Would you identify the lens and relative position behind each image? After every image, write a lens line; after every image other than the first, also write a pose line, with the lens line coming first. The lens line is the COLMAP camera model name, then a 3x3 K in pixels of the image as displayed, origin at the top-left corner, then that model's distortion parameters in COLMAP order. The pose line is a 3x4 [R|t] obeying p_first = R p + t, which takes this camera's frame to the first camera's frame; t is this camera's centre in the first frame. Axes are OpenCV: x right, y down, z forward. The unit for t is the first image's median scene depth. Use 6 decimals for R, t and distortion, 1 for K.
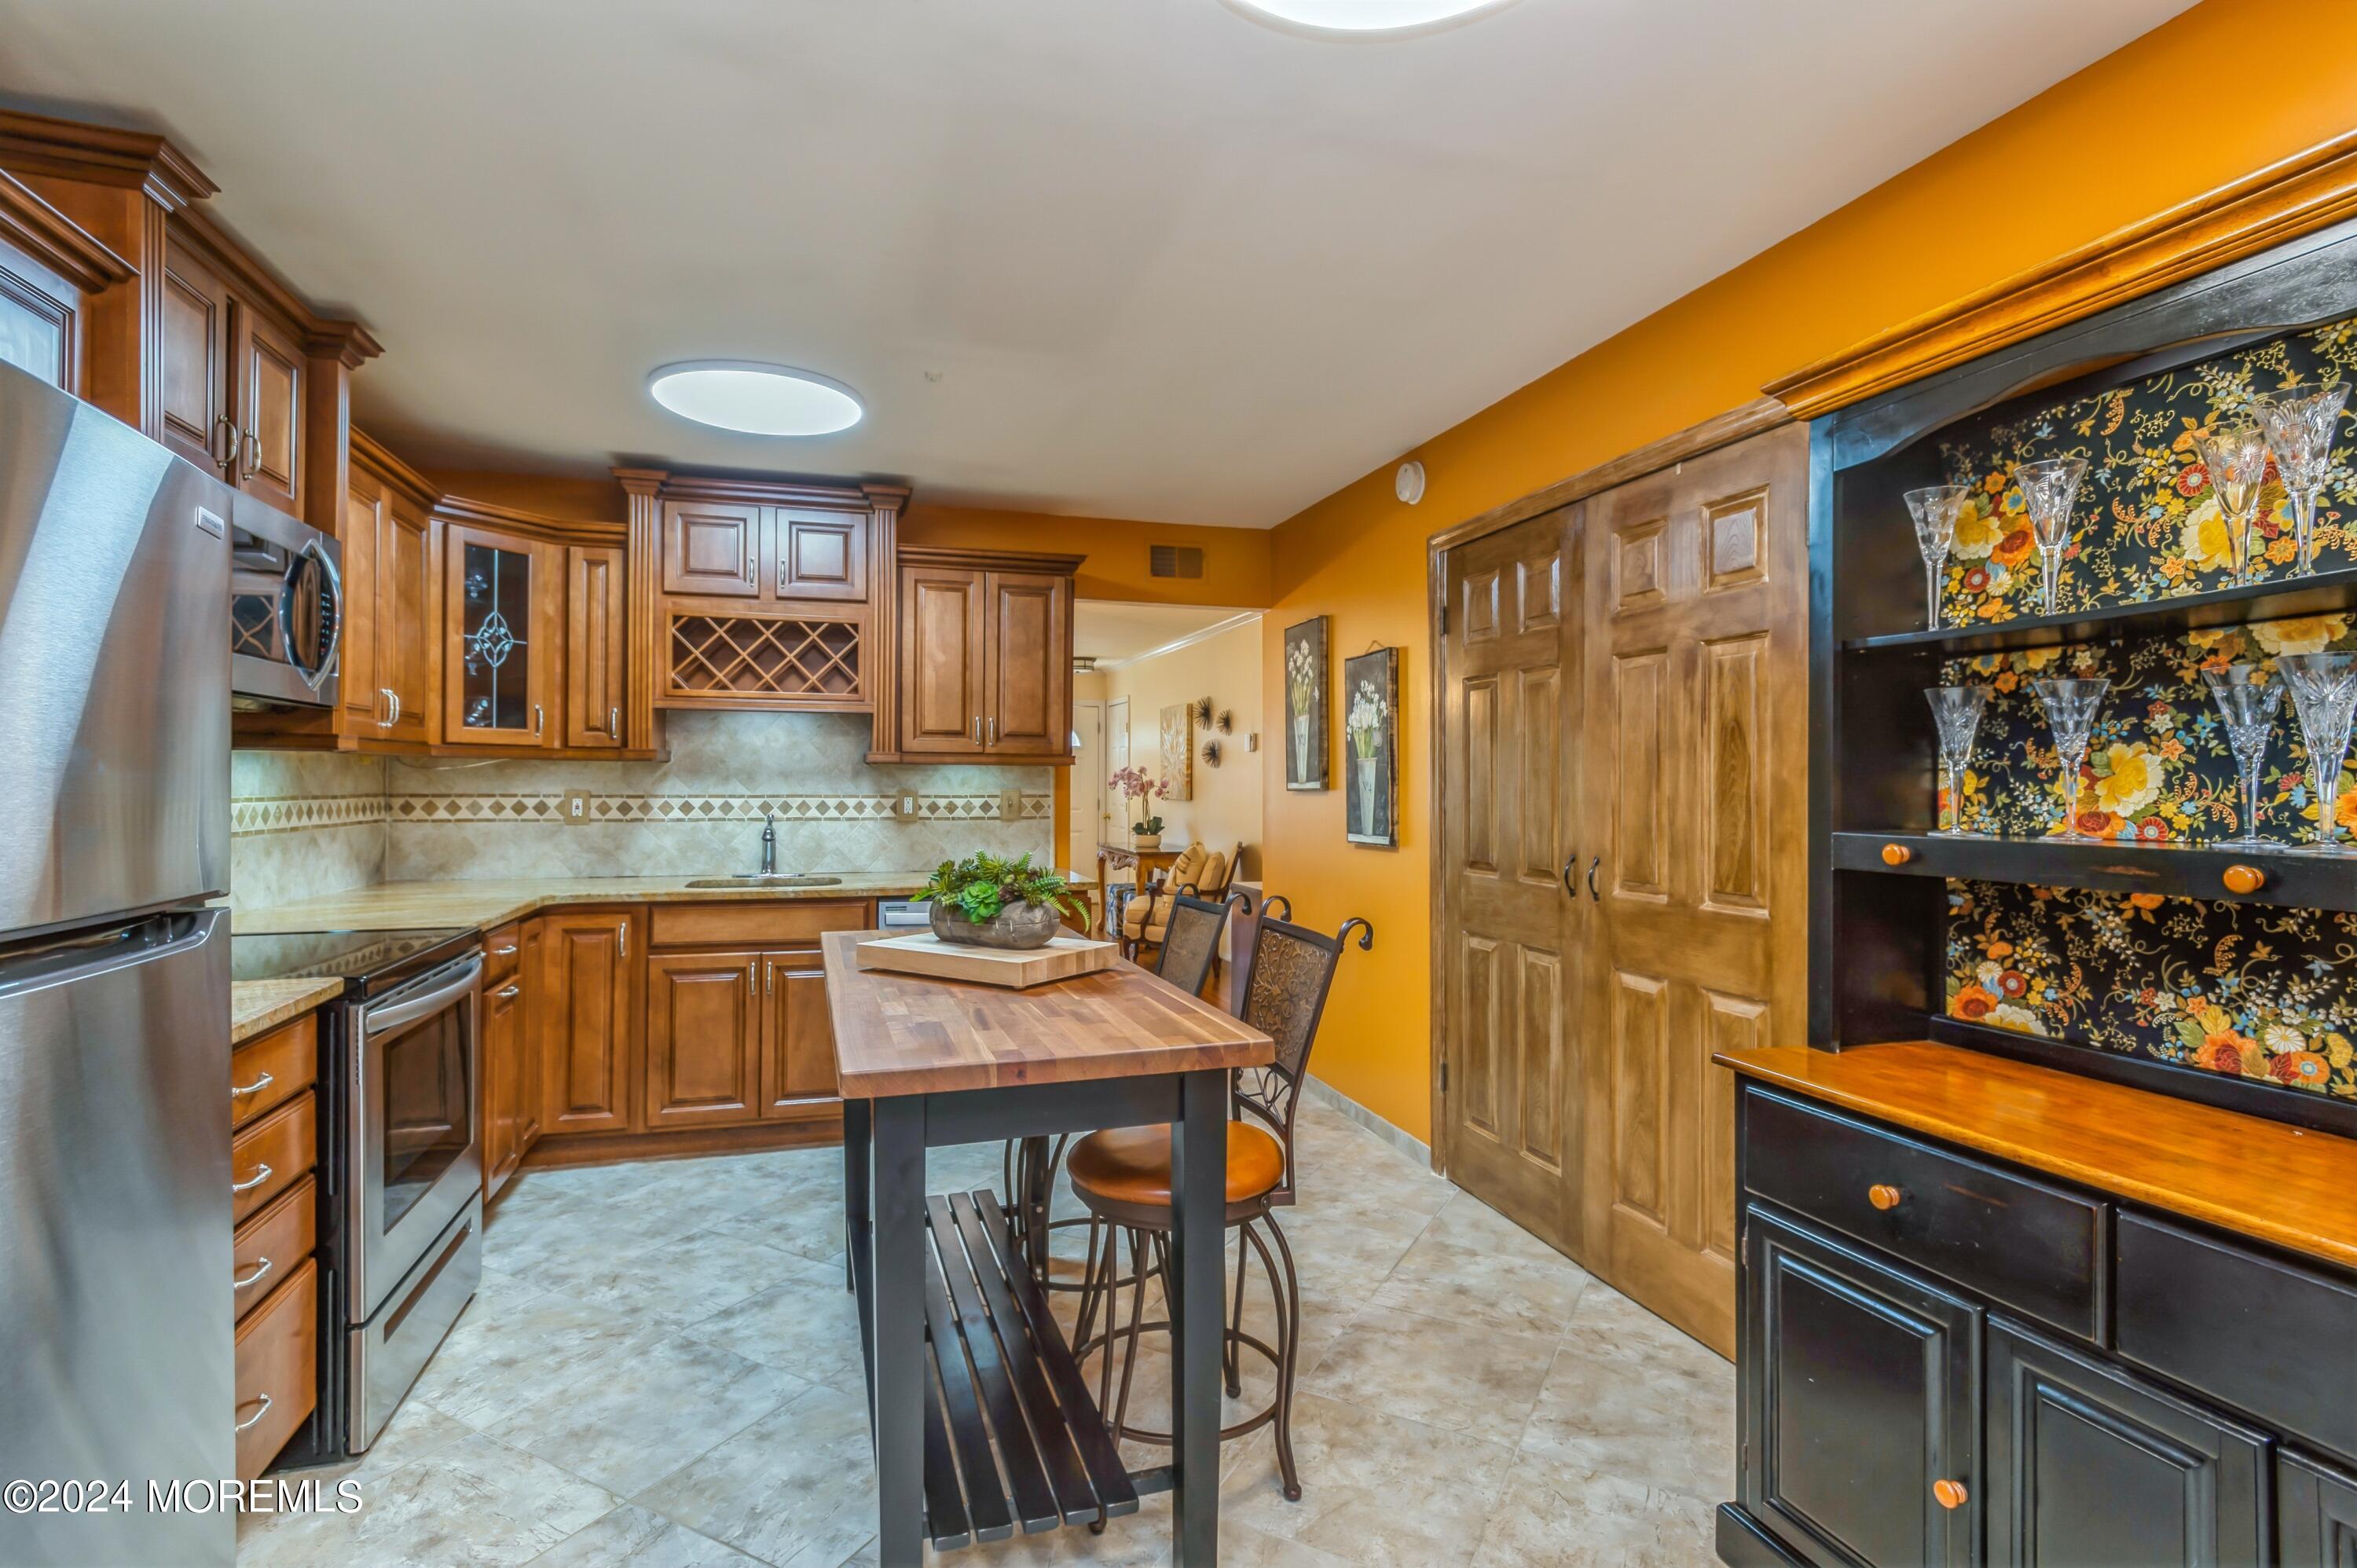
lens RADIAL K [[1107.0, 0, 1149.6], [0, 1107.0, 785.9], [0, 0, 1]] dist [-0.000450, -0.007419]
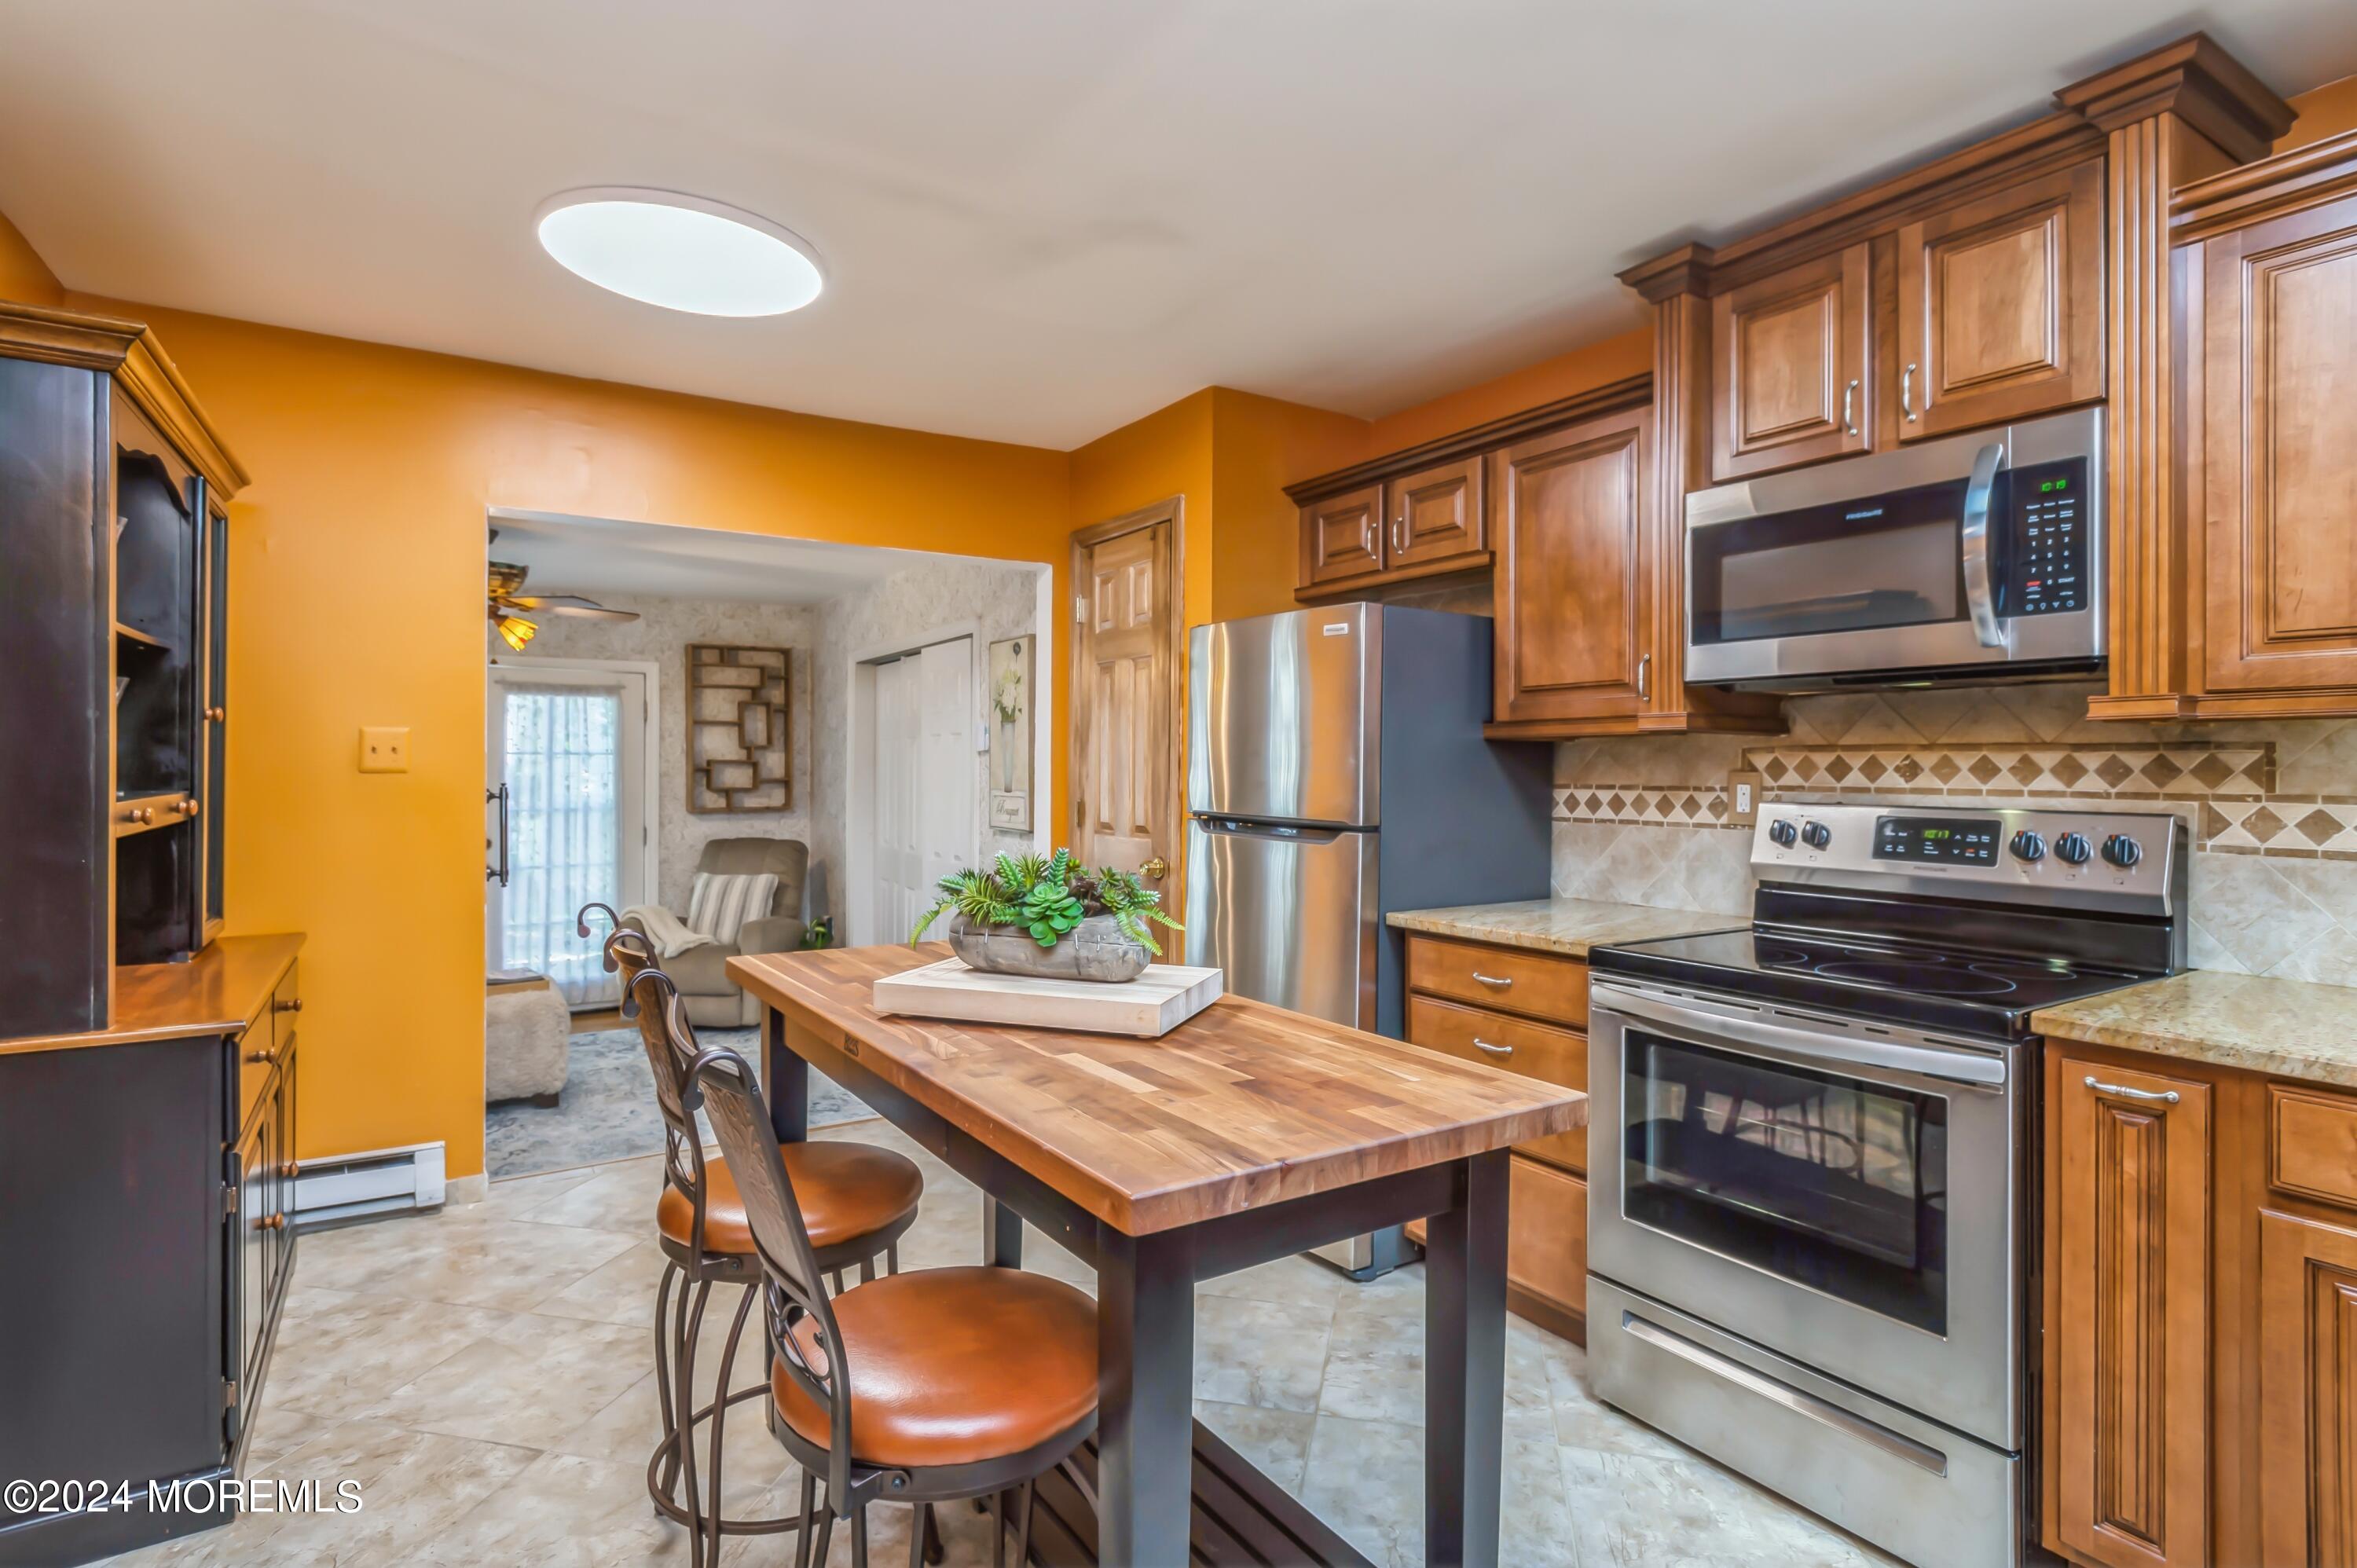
lens RADIAL K [[1191.7, 0, 1181.5], [0, 1191.7, 770.8], [0, 0, 1]] dist [0.011908, 0.000026]
pose [[-0.958698, -0.005374, -0.284375, 0.000035], [-0.007820, 0.999942, 0.007465, -0.002114], [0.284319, 0.009381, -0.958684, 1.097399]]
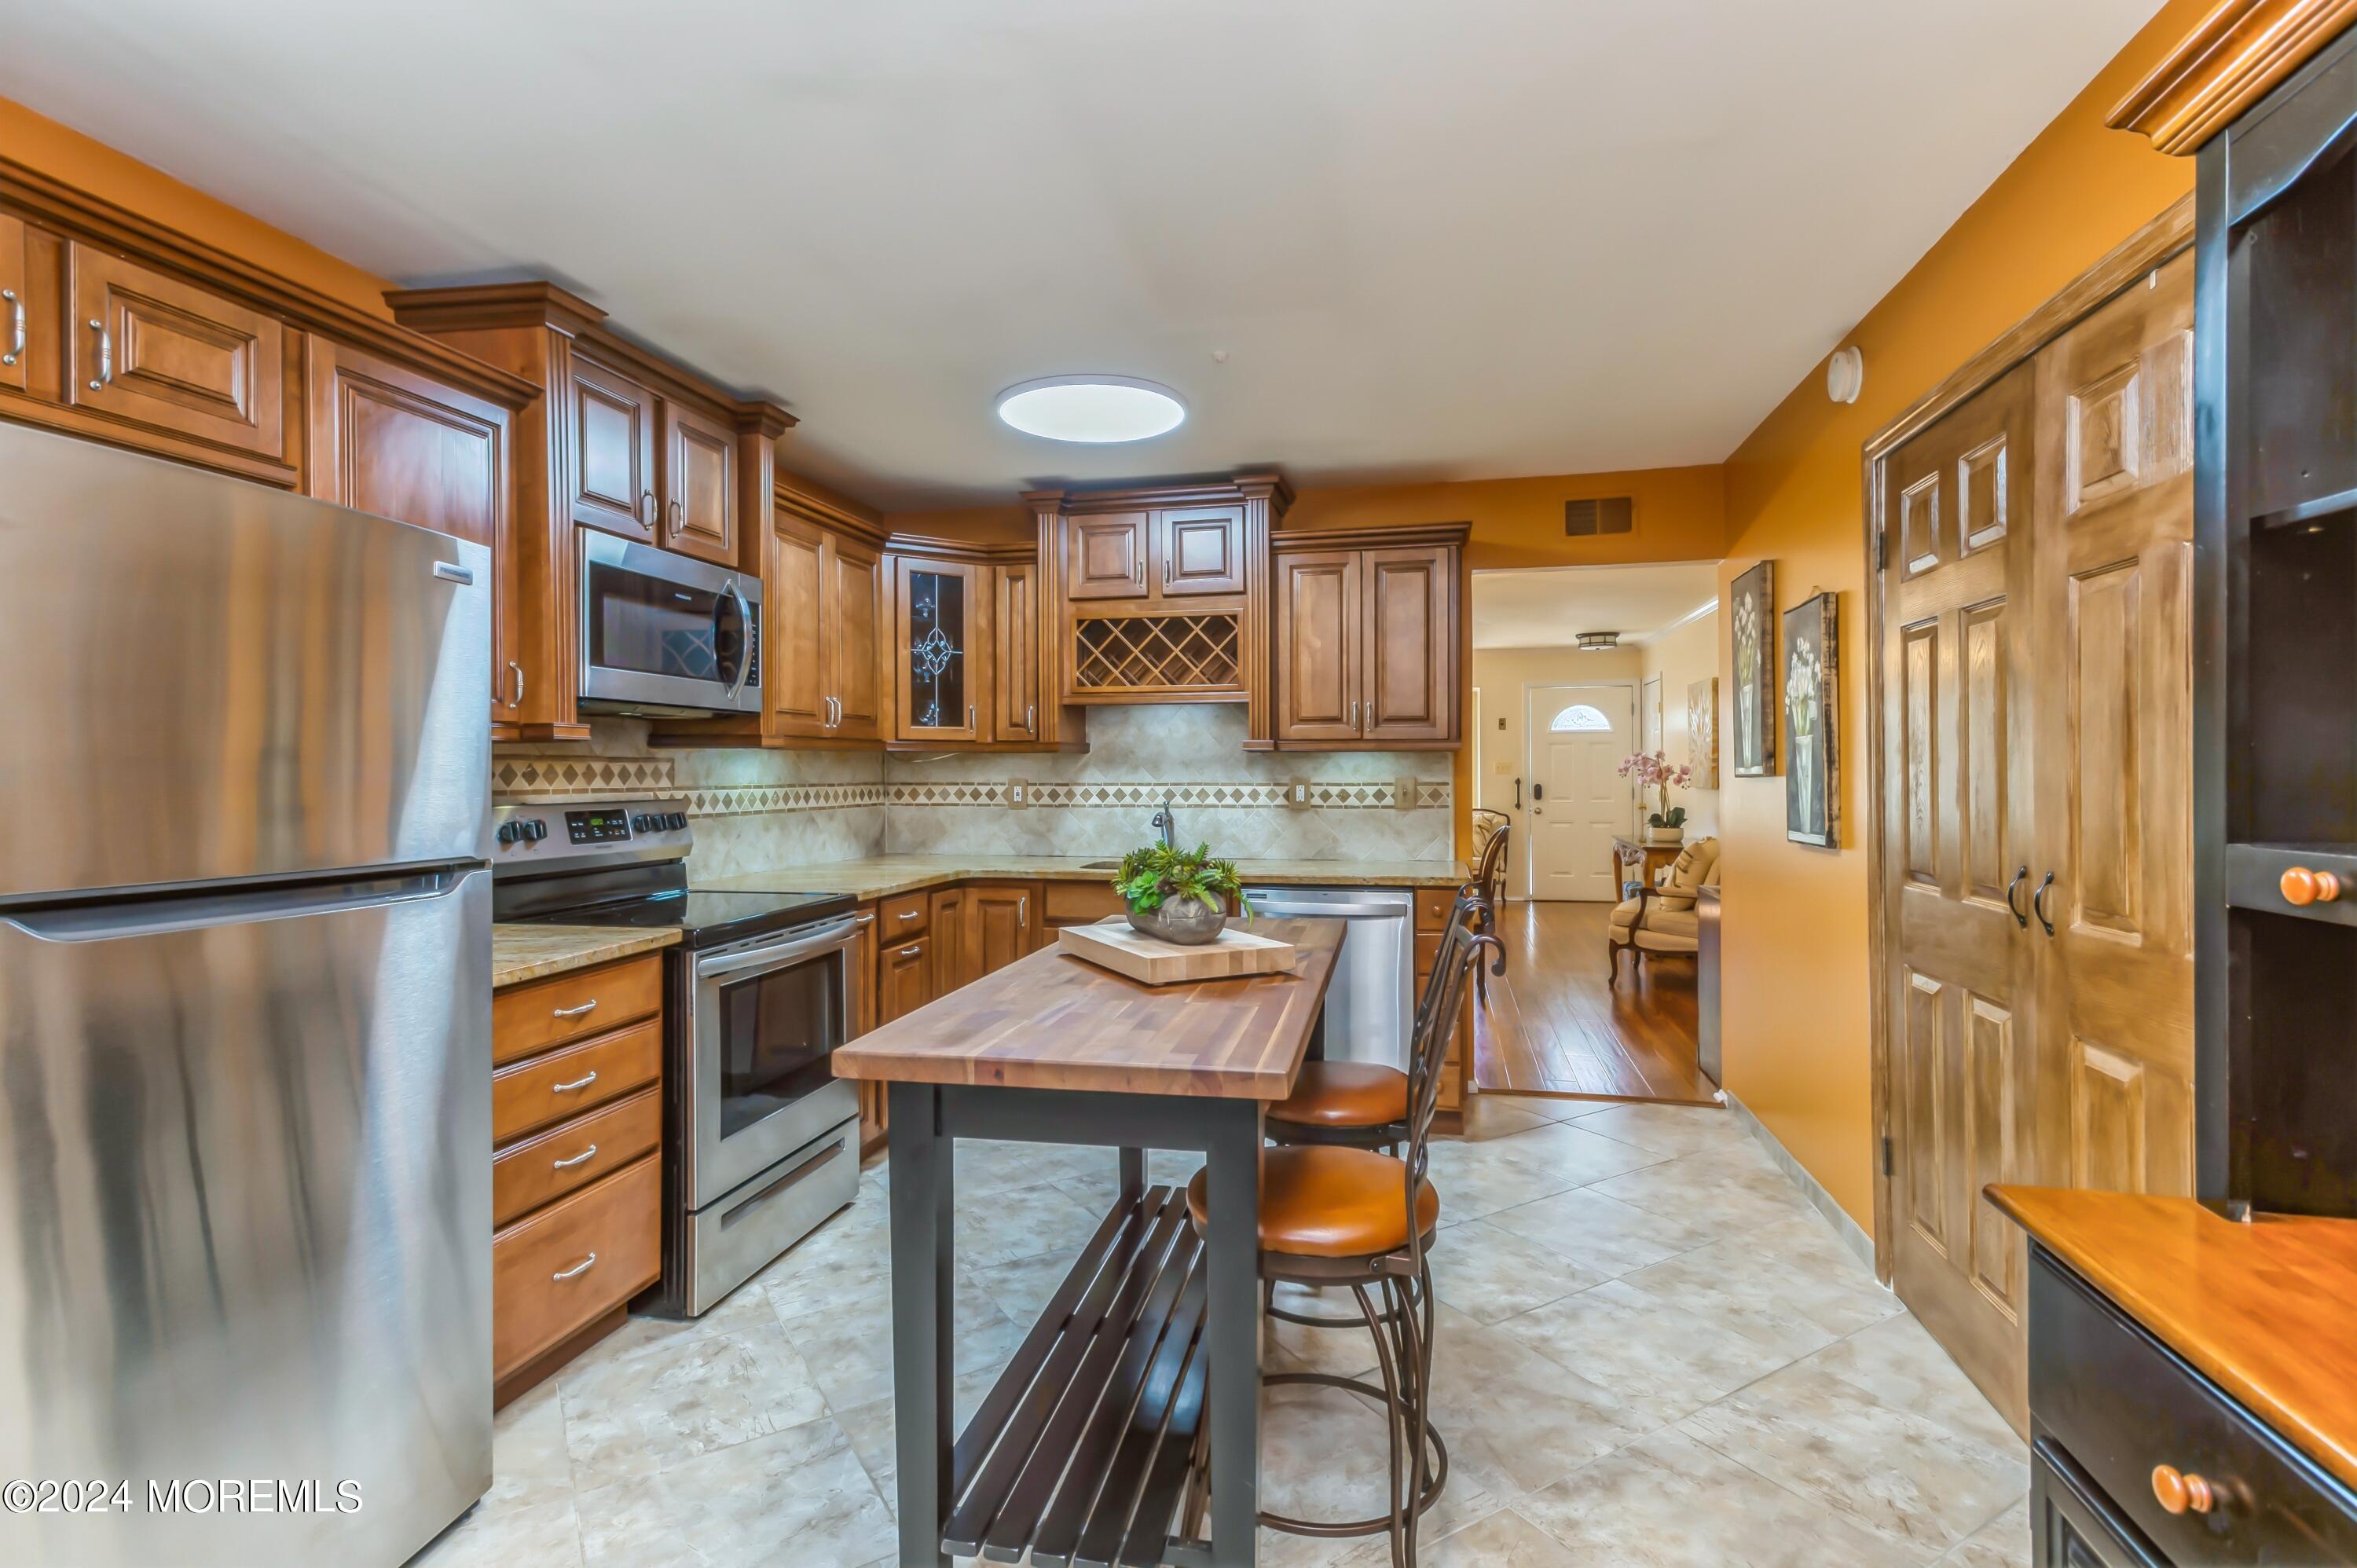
lens RADIAL K [[1092.7, 0, 1174.9], [0, 1092.7, 776.7], [0, 0, 1]] dist [0.024641, -0.011868]
pose [[0.874052, -0.003735, -0.485819, 0.194601], [0.004792, 0.999988, 0.000934, 0.001478], [0.485809, -0.003144, 0.874059, 0.101558]]
